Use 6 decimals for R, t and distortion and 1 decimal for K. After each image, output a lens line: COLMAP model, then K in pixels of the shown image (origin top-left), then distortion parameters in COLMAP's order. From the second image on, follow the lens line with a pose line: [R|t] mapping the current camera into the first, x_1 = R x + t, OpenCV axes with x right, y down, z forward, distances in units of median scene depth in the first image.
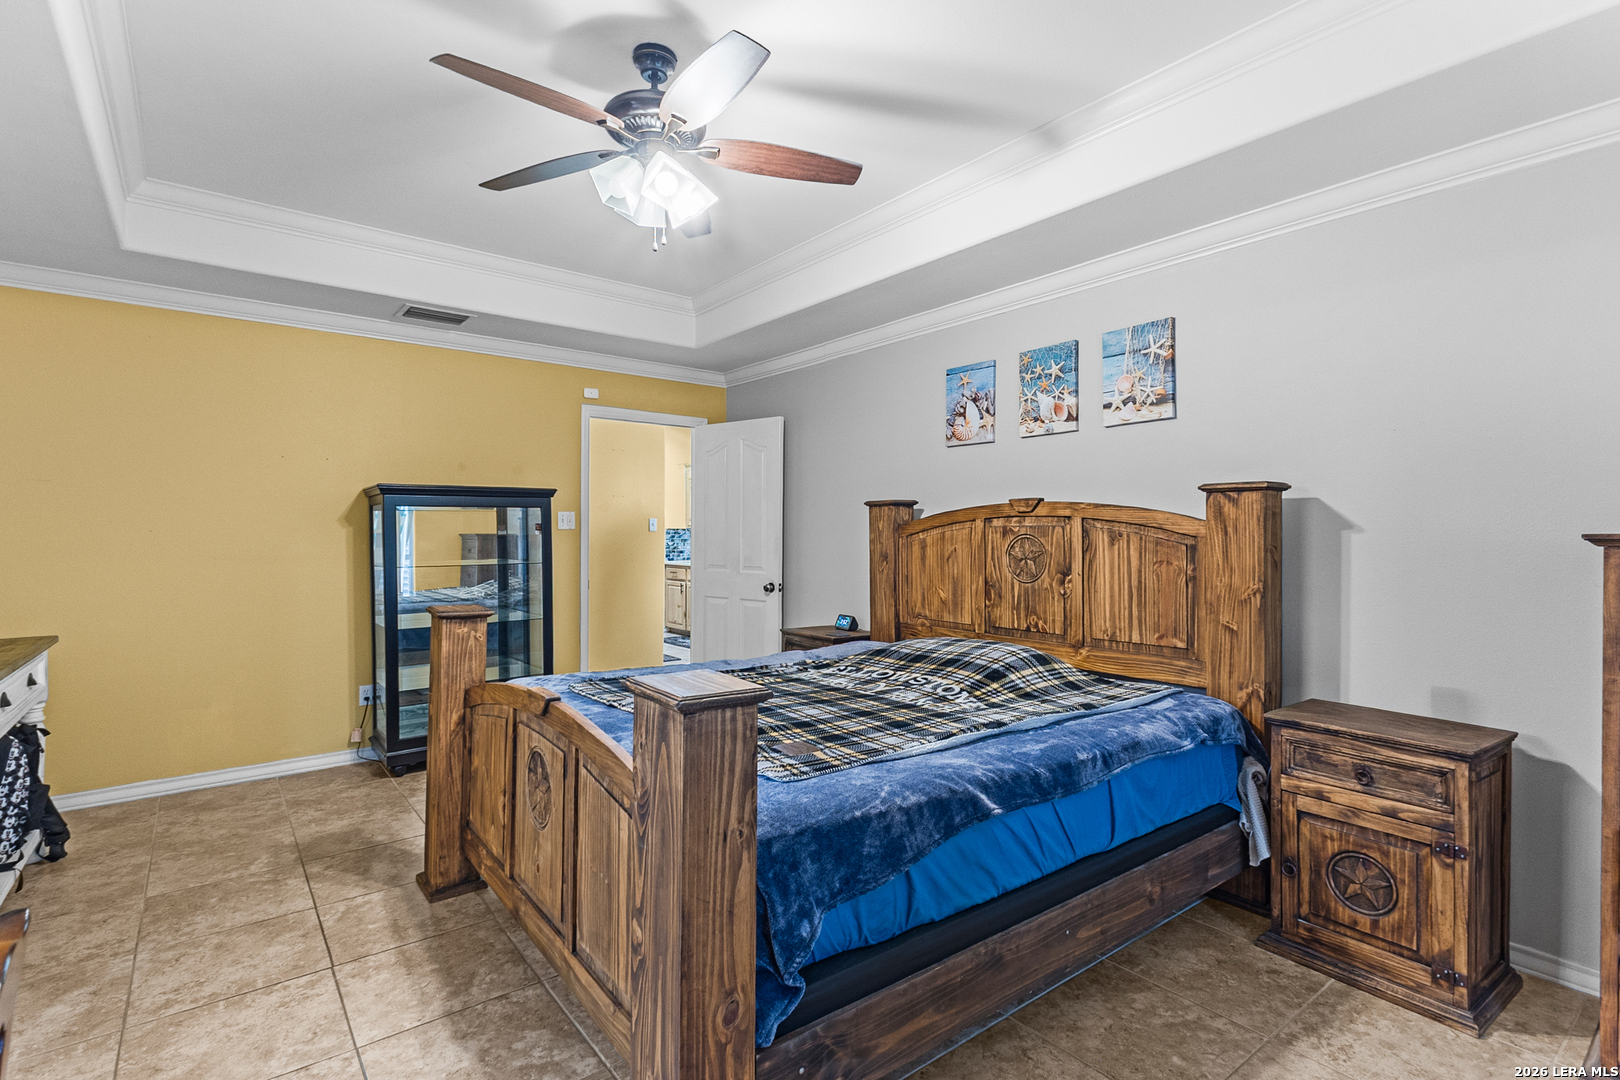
lens RADIAL K [[760.2, 0, 801.0], [0, 760.2, 533.3], [0, 0, 1]] dist [0.015080, -0.000461]
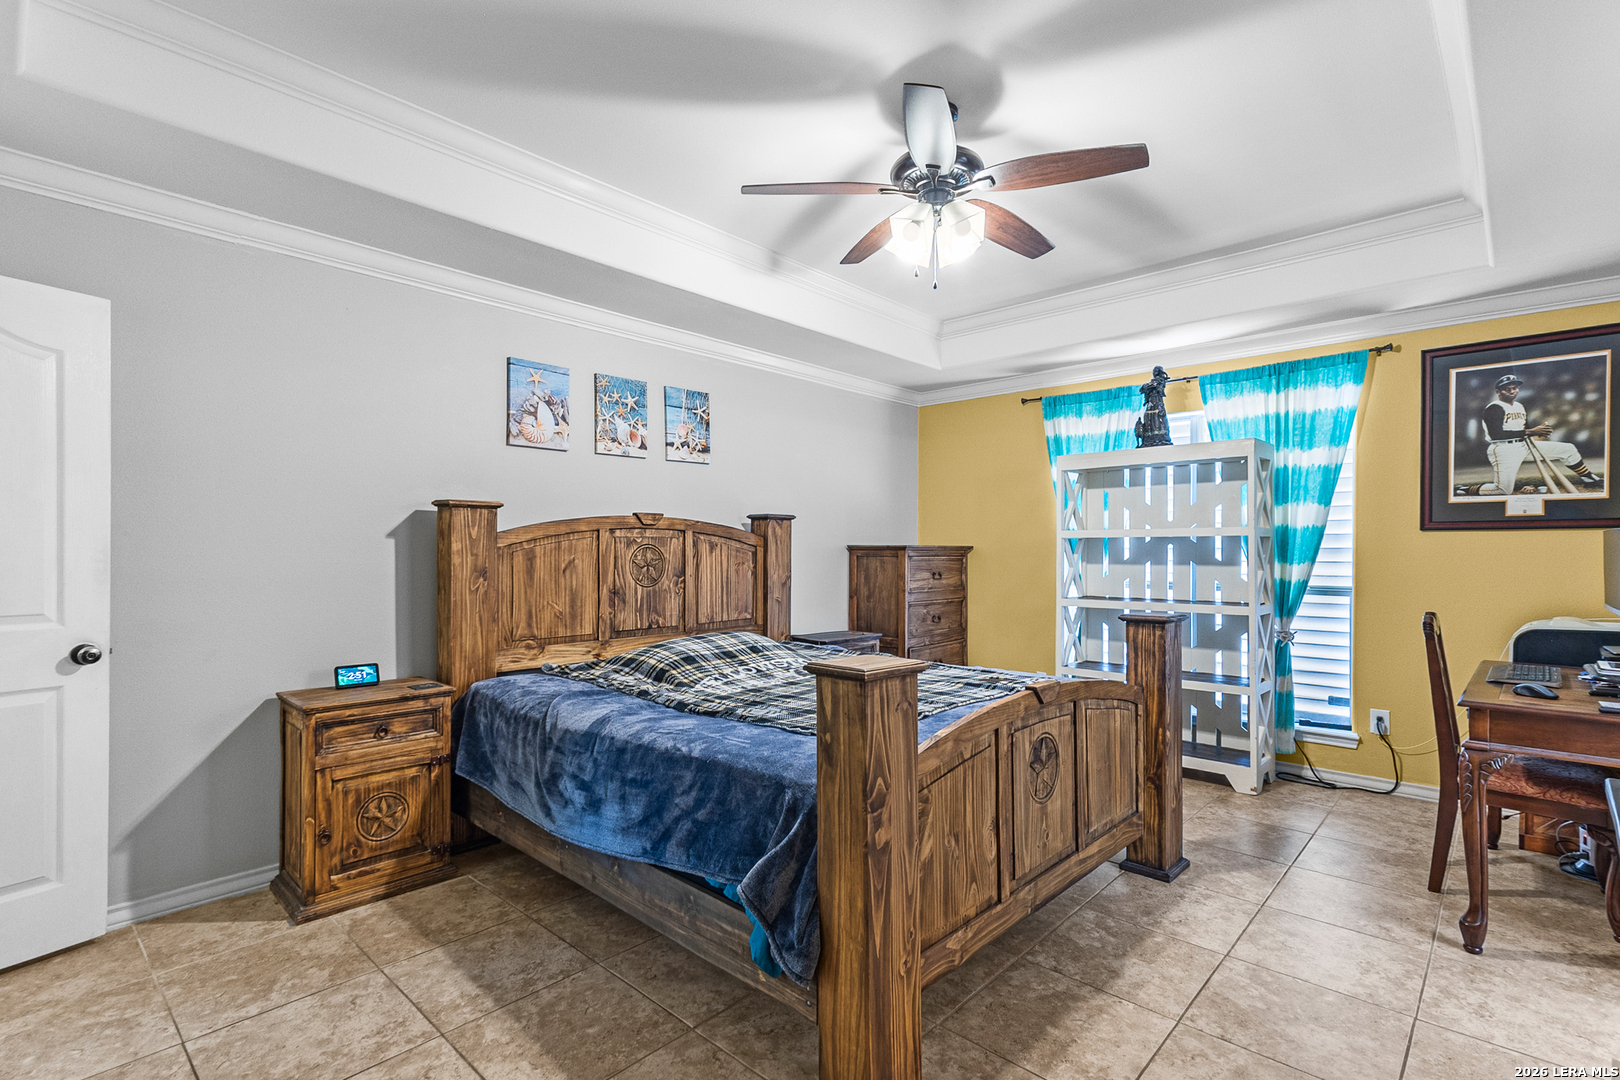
lens RADIAL K [[760.2, 0, 810.7], [0, 760.2, 545.1], [0, 0, 1]] dist [0.015080, -0.000461]
pose [[-0.157789, 0.000026, 0.987473, -0.855589], [-0.005215, 0.999986, -0.000859, 0.002153], [-0.987459, -0.005286, -0.157787, 0.922864]]
